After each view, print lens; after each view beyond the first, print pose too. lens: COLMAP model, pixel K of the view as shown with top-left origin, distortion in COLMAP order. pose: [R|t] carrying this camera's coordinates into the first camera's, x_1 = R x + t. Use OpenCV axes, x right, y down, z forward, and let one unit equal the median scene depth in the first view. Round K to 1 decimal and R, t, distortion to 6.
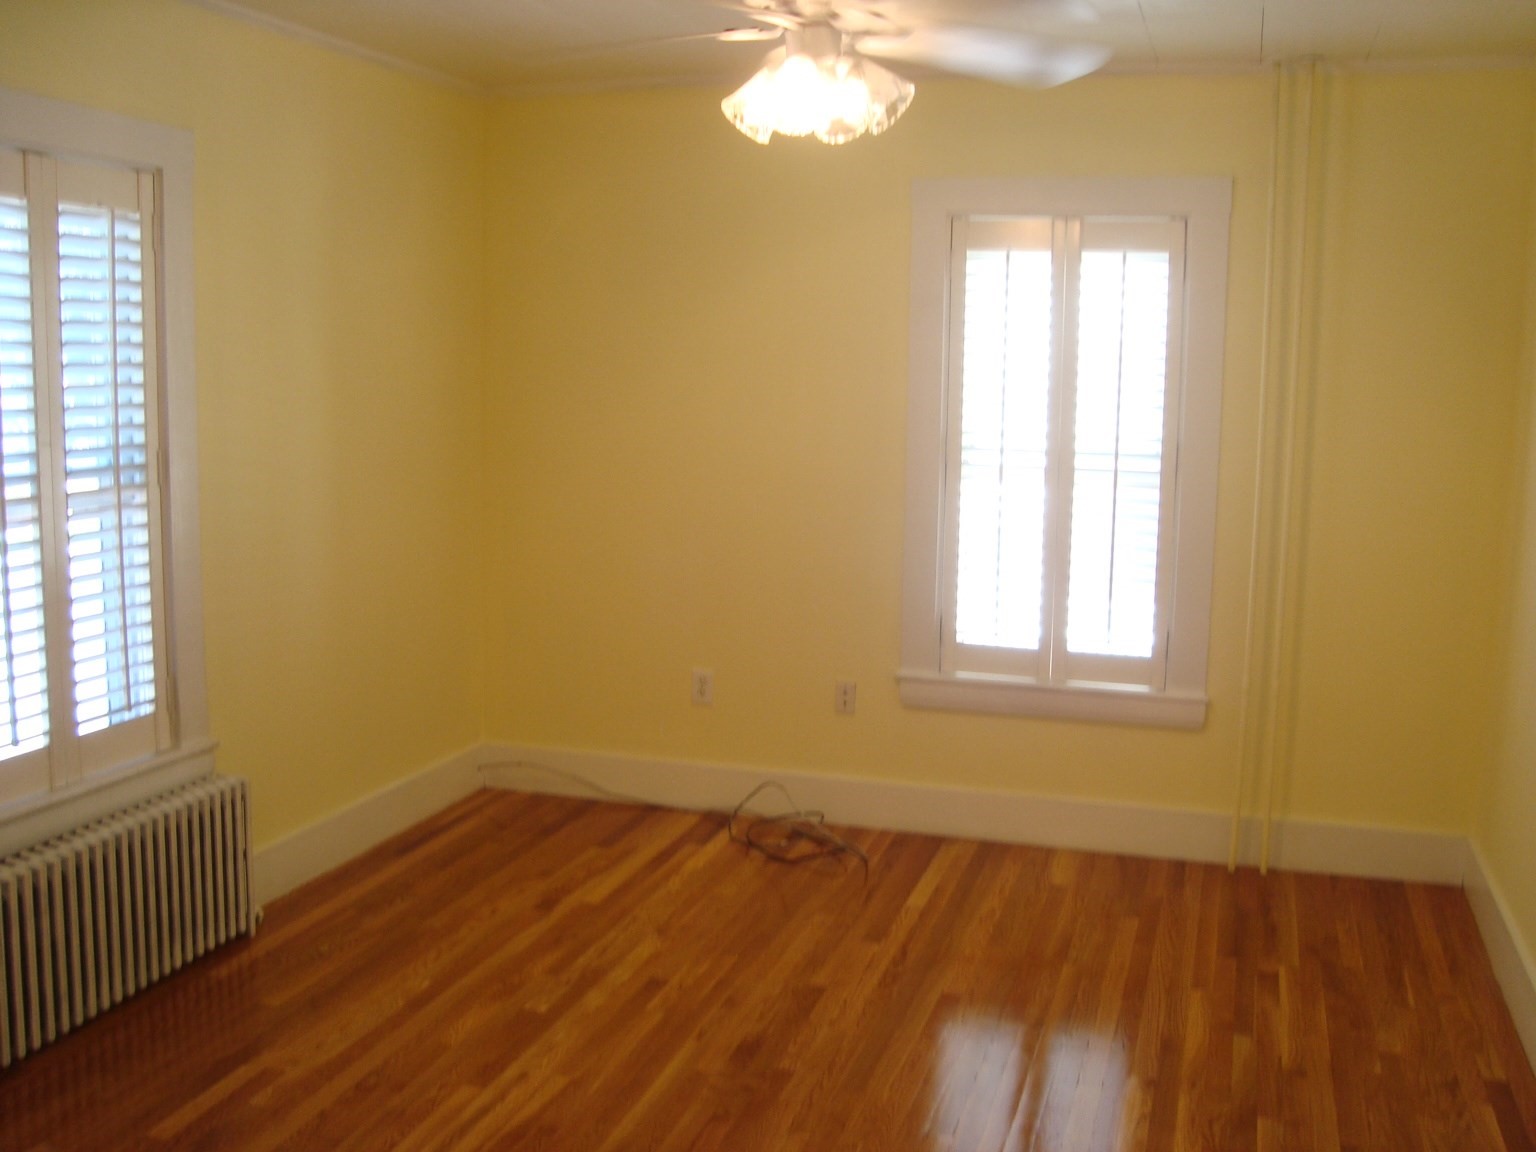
lens RADIAL K [[1469.5, 0, 768.0], [0, 1469.5, 576.0], [0, 0, 1]] dist [-0.278839, 0.320169]
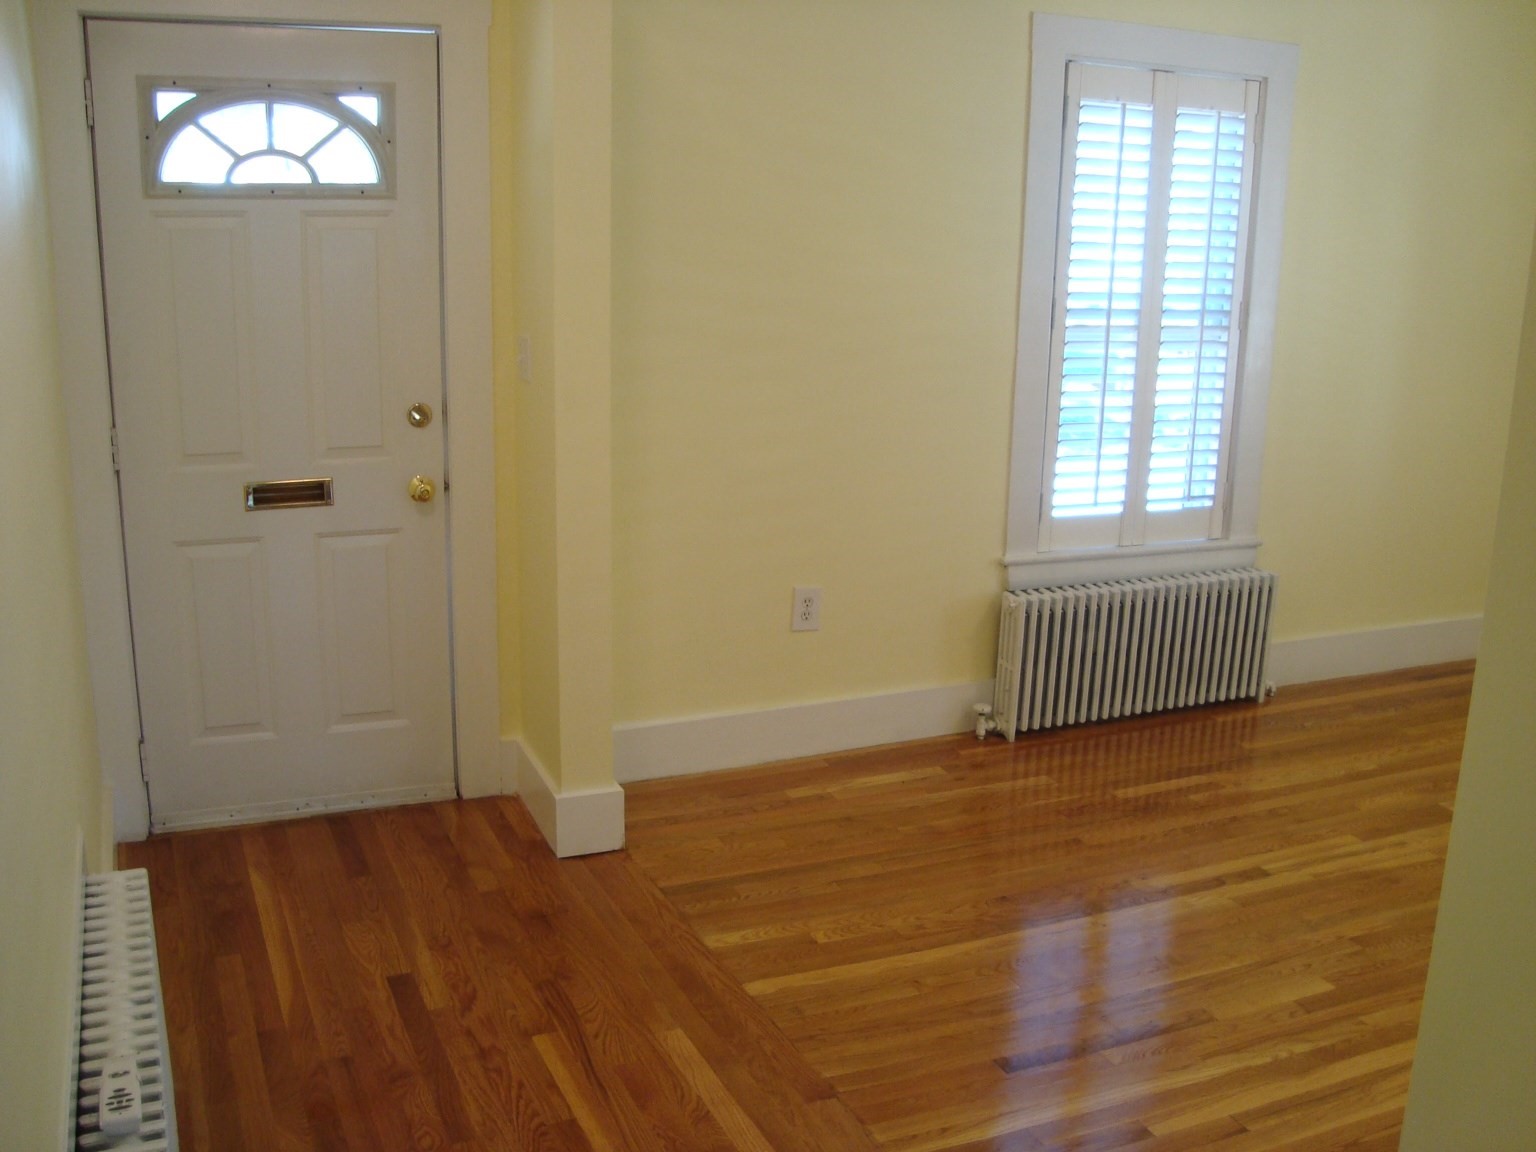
lens RADIAL K [[1469.5, 0, 768.0], [0, 1469.5, 576.0], [0, 0, 1]] dist [-0.278839, 0.320169]
pose [[0.657268, 0.187805, -0.729882, 0.273659], [-0.121857, 0.982193, 0.142993, 0.023148], [0.743741, -0.005043, 0.668449, -0.176991]]
